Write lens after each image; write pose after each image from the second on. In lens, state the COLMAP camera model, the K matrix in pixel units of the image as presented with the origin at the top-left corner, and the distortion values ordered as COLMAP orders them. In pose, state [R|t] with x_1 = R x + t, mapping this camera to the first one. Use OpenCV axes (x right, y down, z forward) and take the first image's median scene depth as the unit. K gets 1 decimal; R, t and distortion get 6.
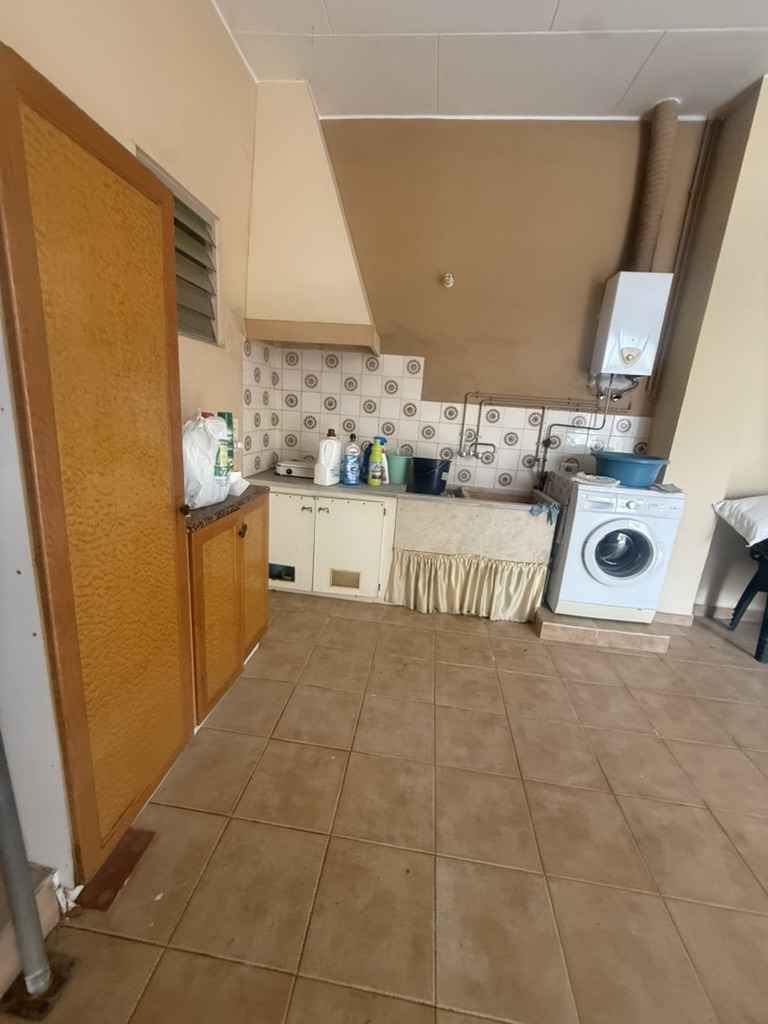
lens RADIAL K [[410.7, 0, 381.6], [0, 410.7, 505.5], [0, 0, 1]] dist [0.001887, -0.000087]
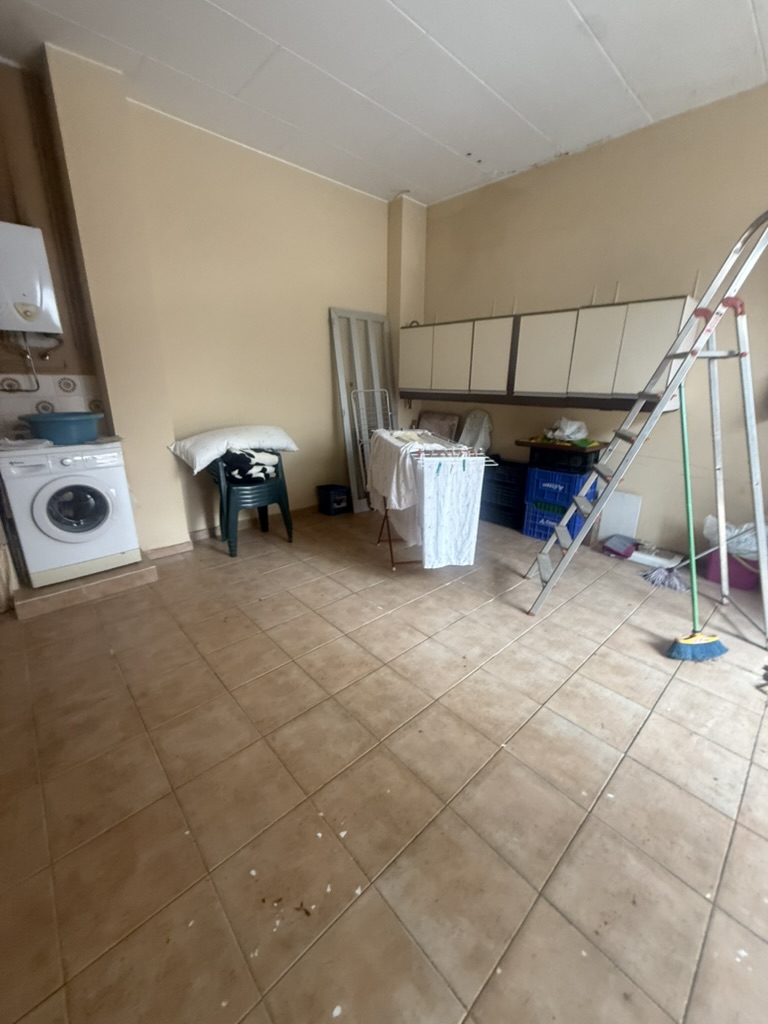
lens RADIAL K [[410.7, 0, 386.4], [0, 410.7, 506.2], [0, 0, 1]] dist [0.001887, -0.000087]
pose [[0.648752, -0.283176, 0.706351, 0.324519], [0.222853, 0.958192, 0.179459, 0.087714], [-0.727638, 0.040988, 0.684735, -0.256099]]
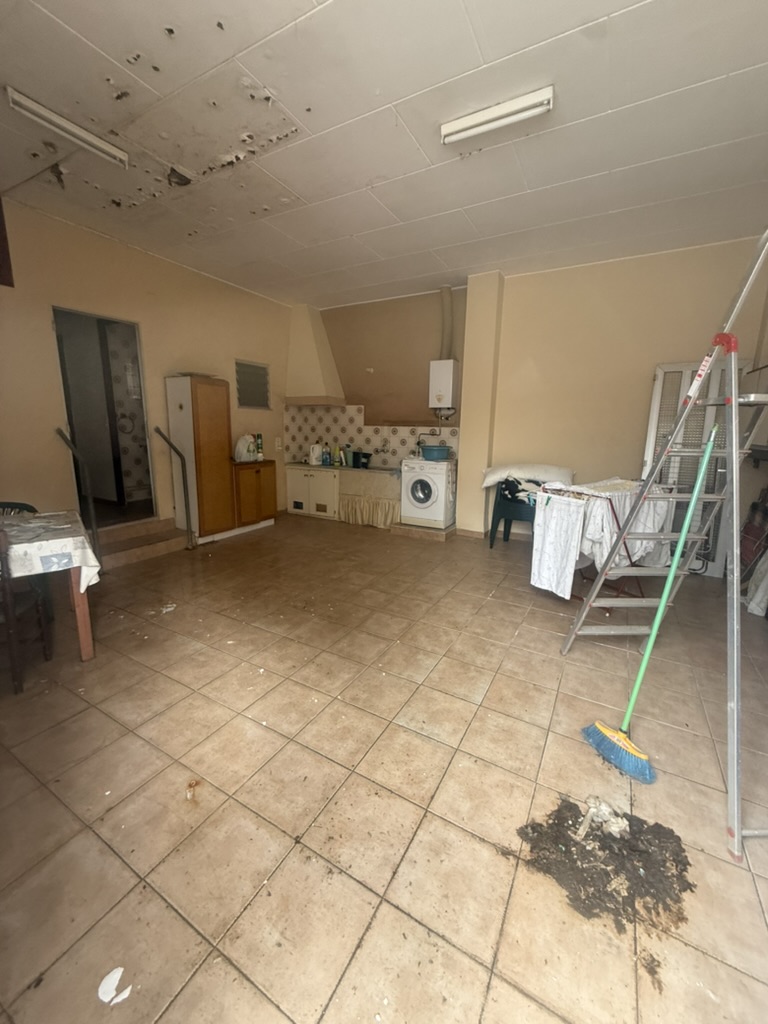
lens RADIAL K [[410.7, 0, 380.9], [0, 410.7, 508.6], [0, 0, 1]] dist [0.001887, -0.000087]
pose [[0.917607, 0.021192, -0.396924, 1.117896], [-0.047732, 0.997227, -0.057103, 0.303472], [0.394613, 0.071344, 0.916074, -0.921297]]
